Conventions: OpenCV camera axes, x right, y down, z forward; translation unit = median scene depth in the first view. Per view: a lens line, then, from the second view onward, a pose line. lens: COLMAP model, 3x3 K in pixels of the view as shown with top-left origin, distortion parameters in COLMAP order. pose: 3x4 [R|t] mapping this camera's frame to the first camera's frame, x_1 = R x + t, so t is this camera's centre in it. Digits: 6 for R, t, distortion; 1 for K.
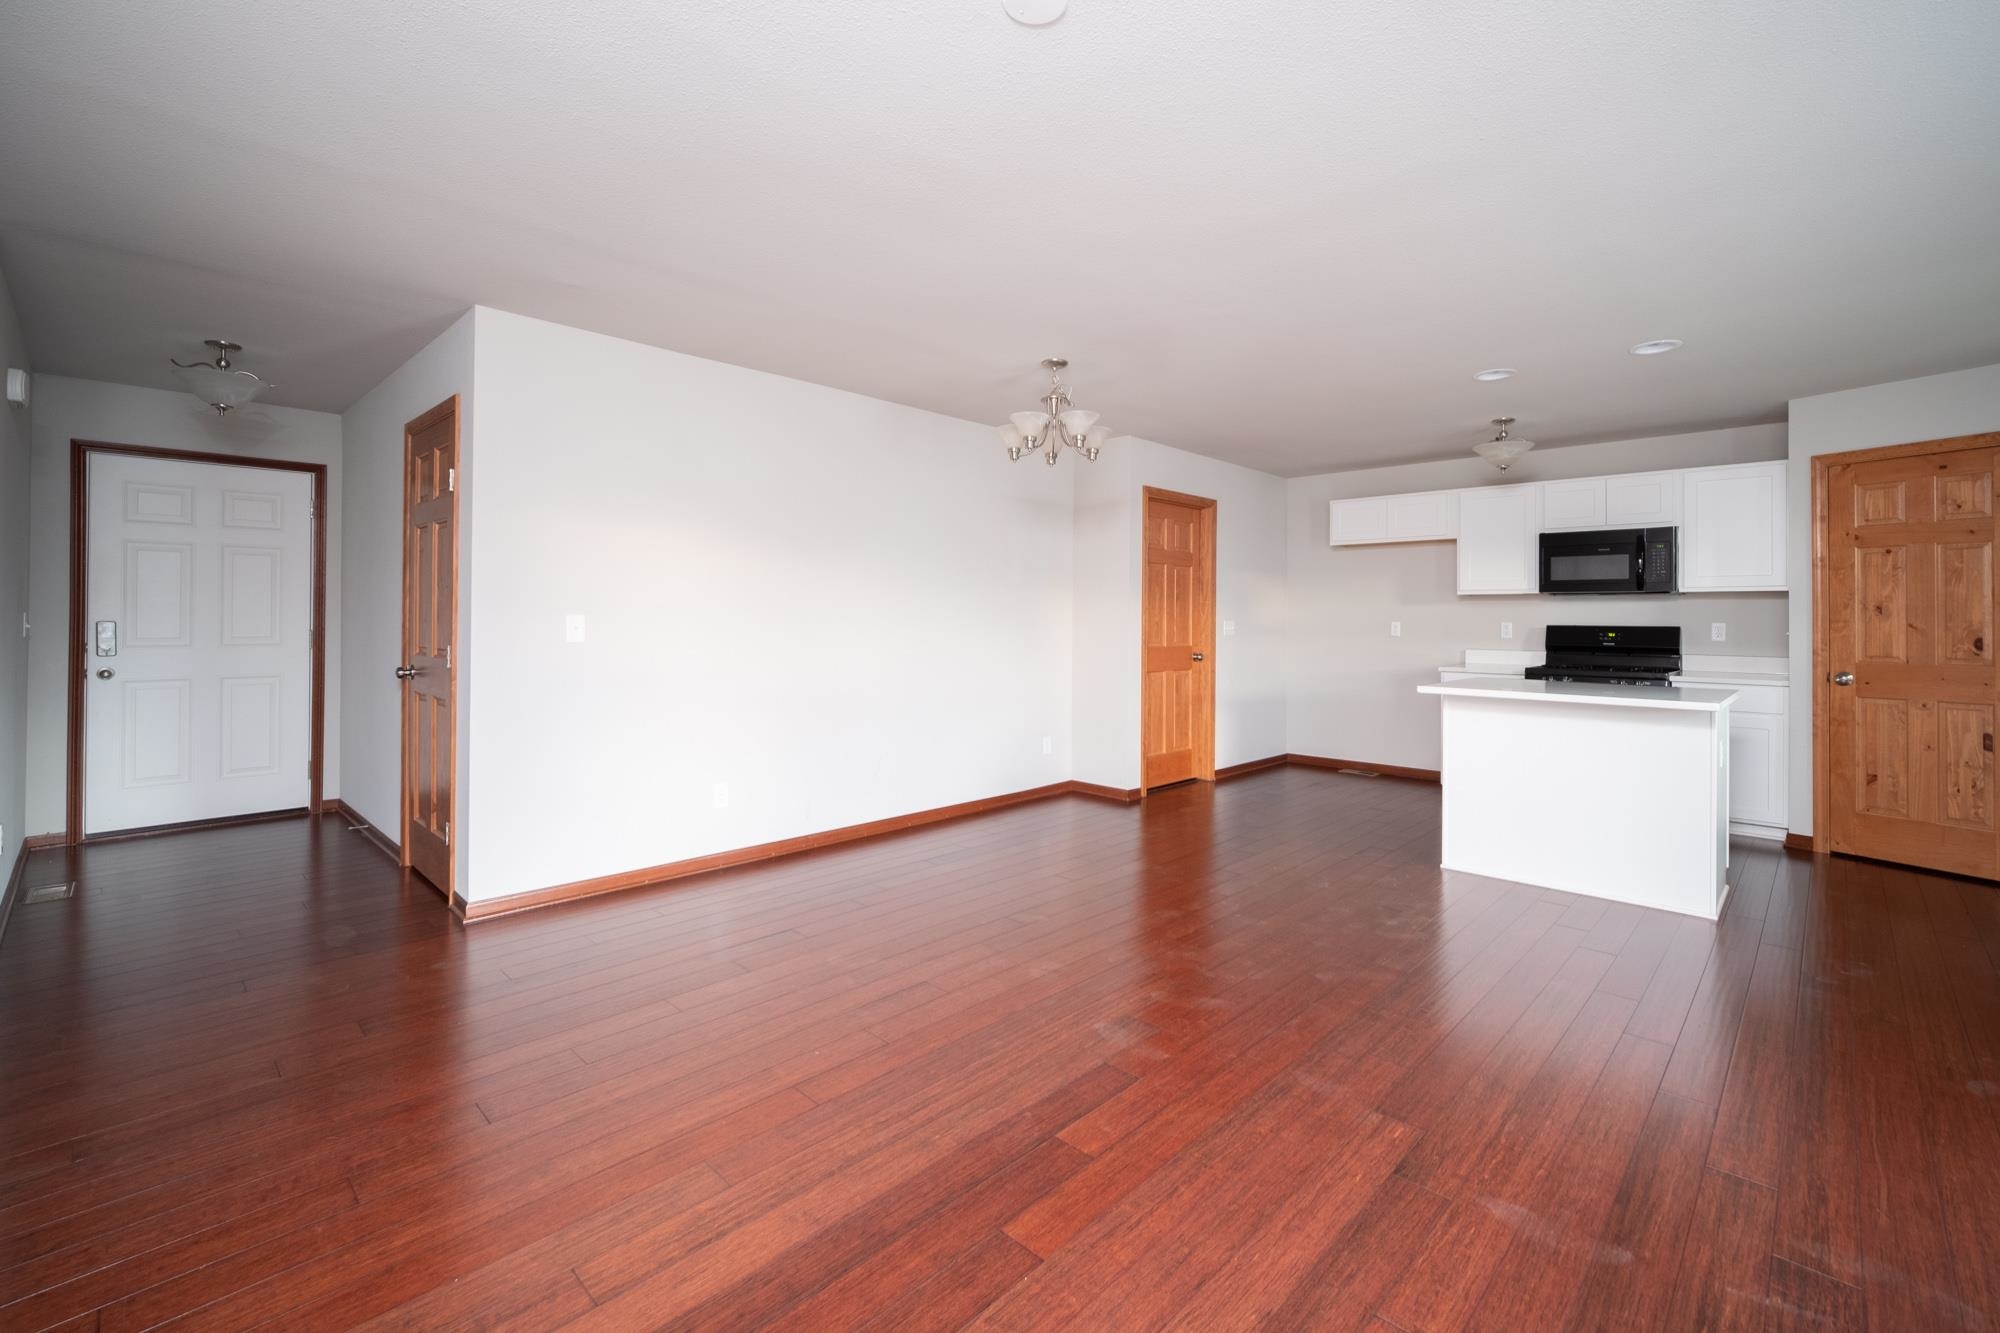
lens RADIAL K [[890.2, 0, 1044.6], [0, 890.2, 607.3], [0, 0, 1]] dist [0.002617, -0.000029]
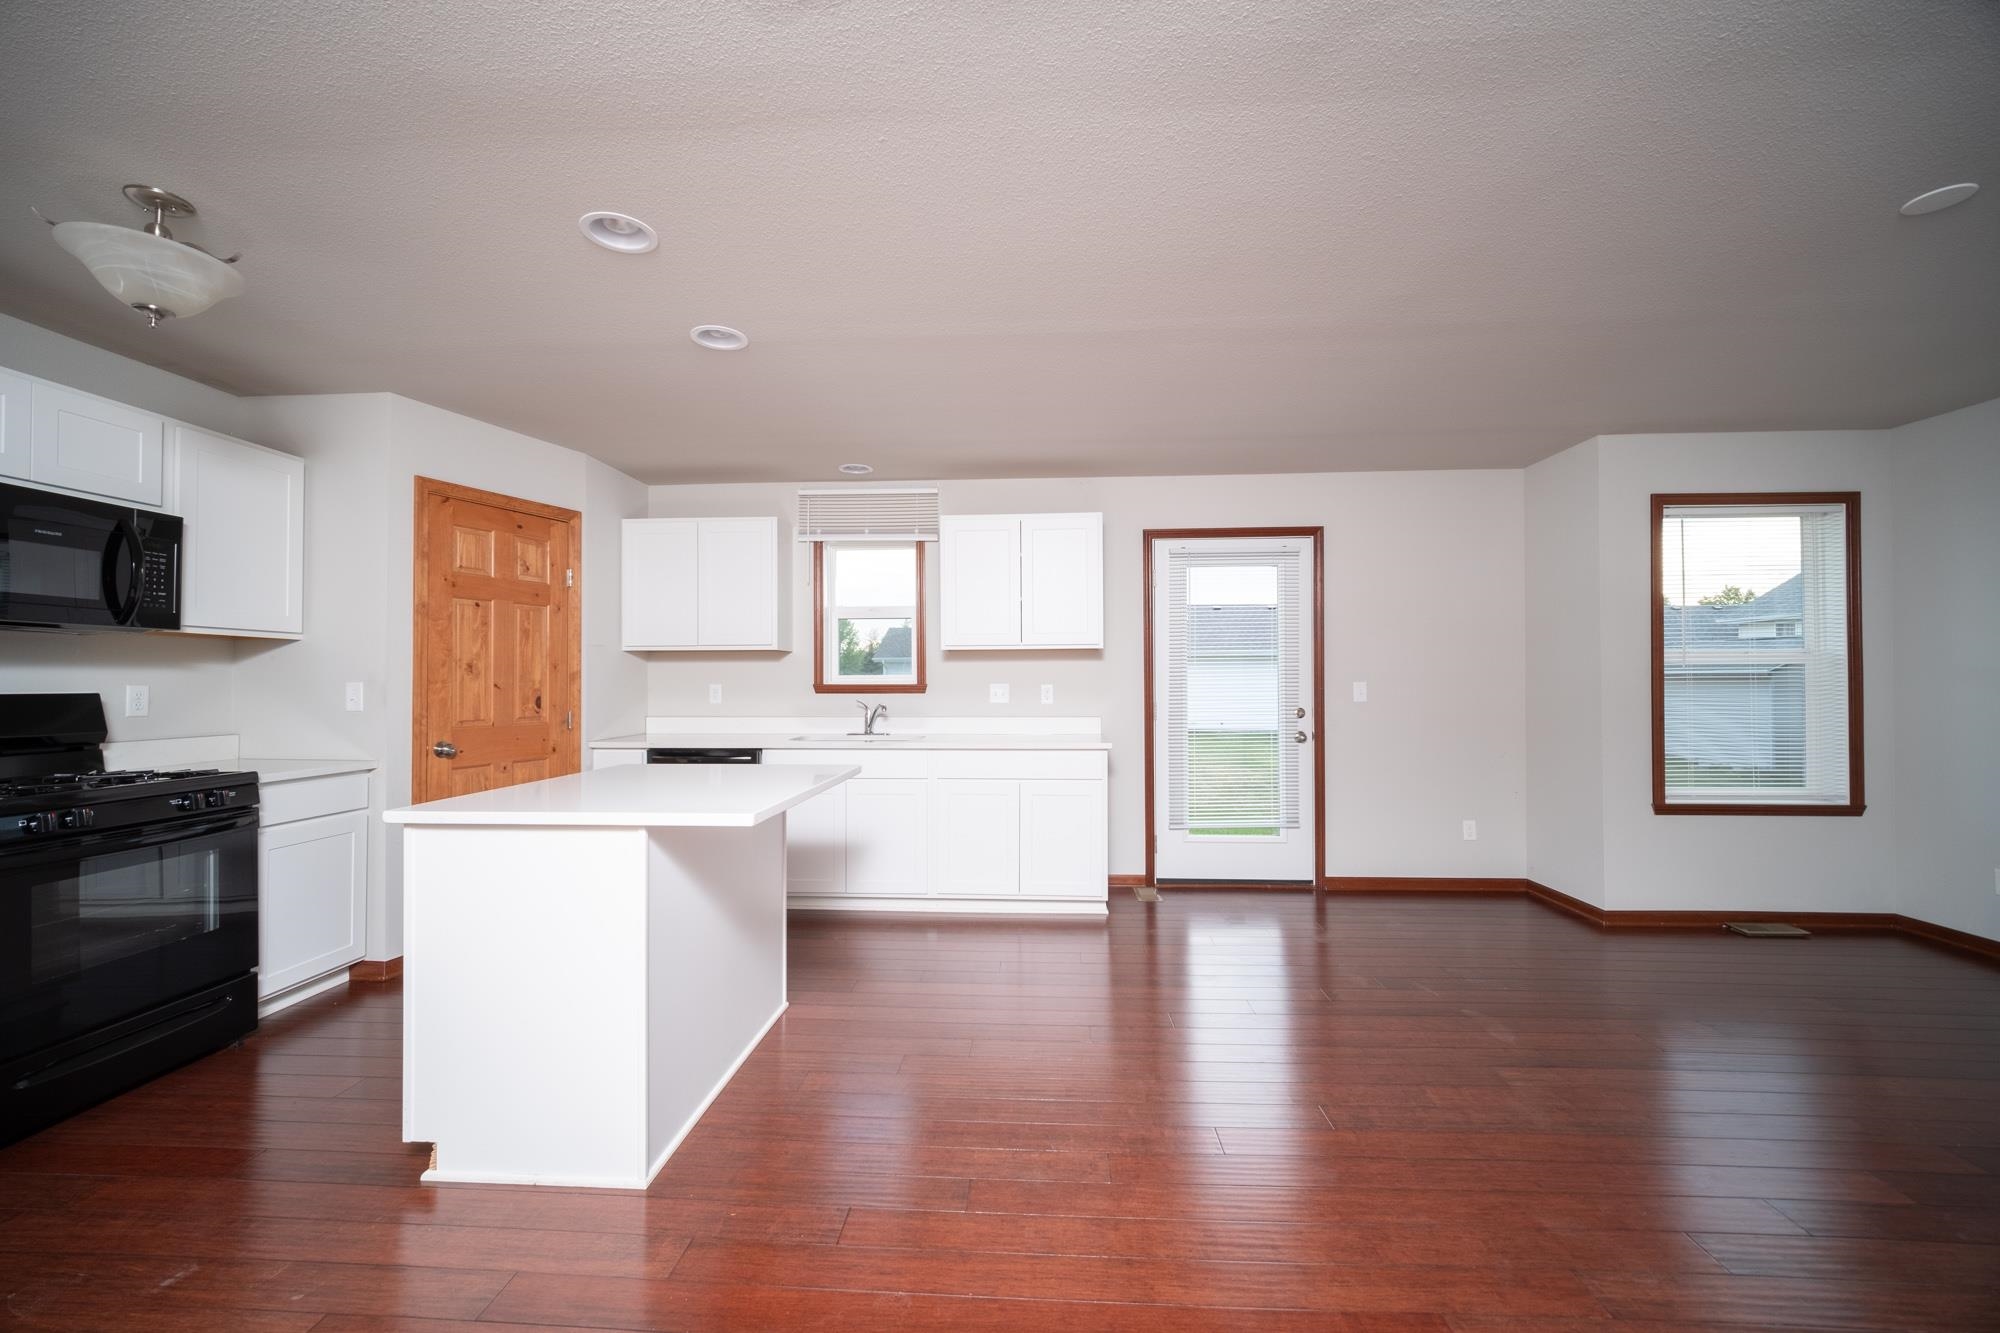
lens RADIAL K [[785.9, 0, 1006.1], [0, 785.9, 669.7], [0, 0, 1]] dist [-0.003287, -0.000005]
pose [[-0.628504, 0.006958, 0.777775, -0.012421], [-0.011052, 0.999779, -0.017876, 0.009276], [-0.777728, -0.019831, -0.628288, 0.826343]]
